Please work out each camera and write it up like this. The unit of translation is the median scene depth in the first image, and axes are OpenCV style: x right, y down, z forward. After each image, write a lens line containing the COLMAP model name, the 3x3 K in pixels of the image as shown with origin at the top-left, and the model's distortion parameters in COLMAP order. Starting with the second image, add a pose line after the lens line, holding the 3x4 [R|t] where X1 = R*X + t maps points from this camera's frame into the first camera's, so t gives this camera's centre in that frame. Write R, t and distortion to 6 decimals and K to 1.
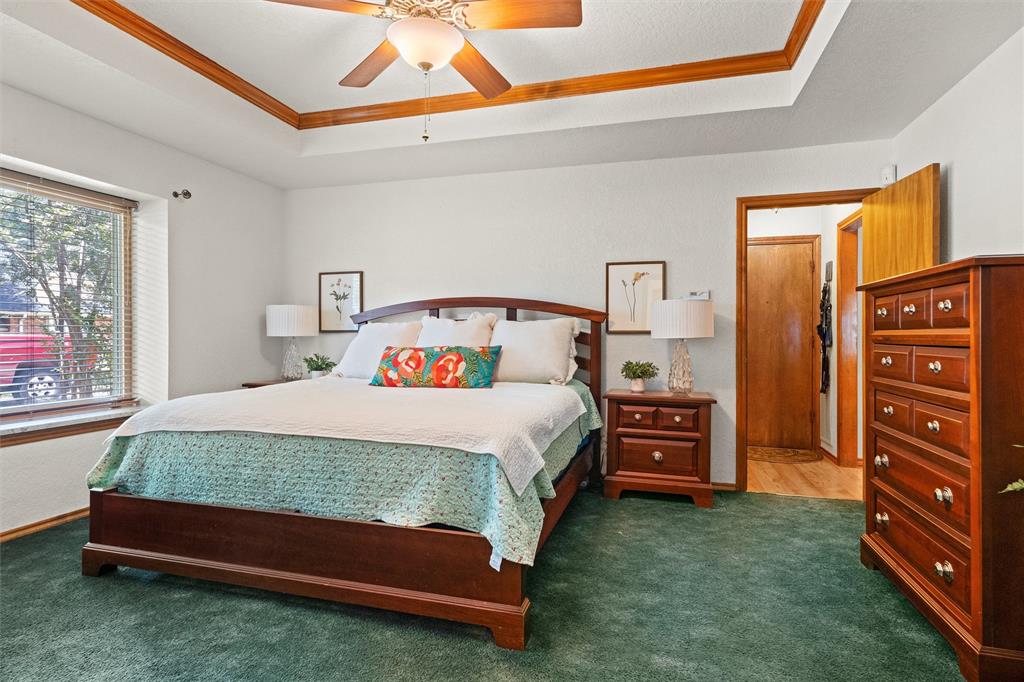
lens RADIAL K [[531.5, 0, 511.0], [0, 531.5, 331.0], [0, 0, 1]] dist [-0.001745, -0.001140]
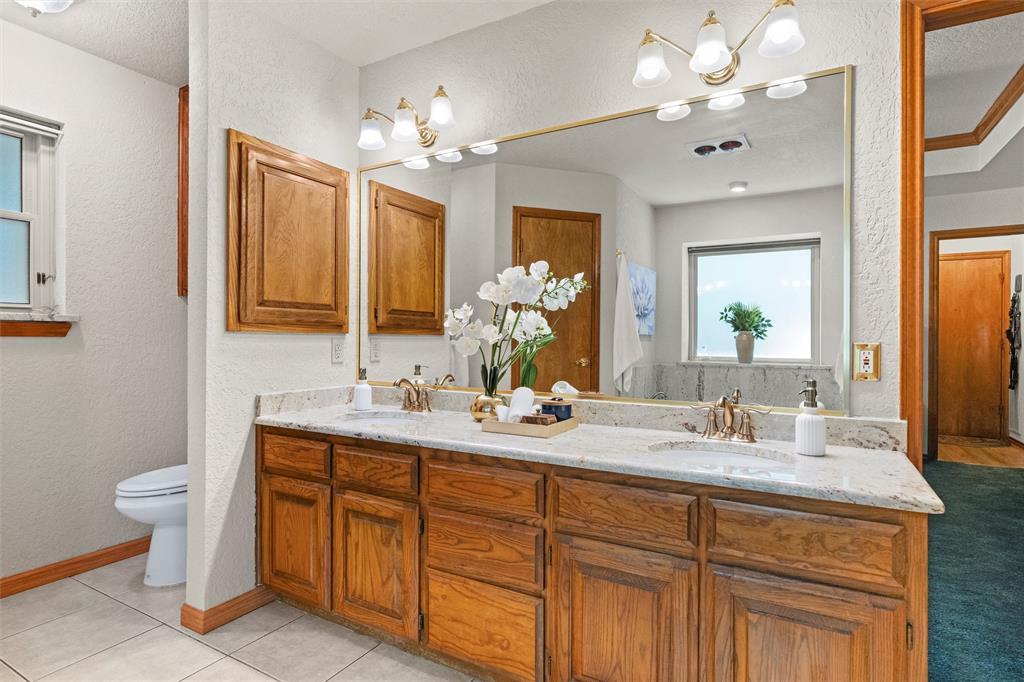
lens RADIAL K [[531.5, 0, 511.0], [0, 531.5, 331.0], [0, 0, 1]] dist [-0.001745, -0.001140]
pose [[0.970834, 0.005678, -0.239684, -0.186459], [-0.006108, 0.999981, -0.001054, -0.001070], [0.239674, 0.002488, 0.970850, -0.366085]]
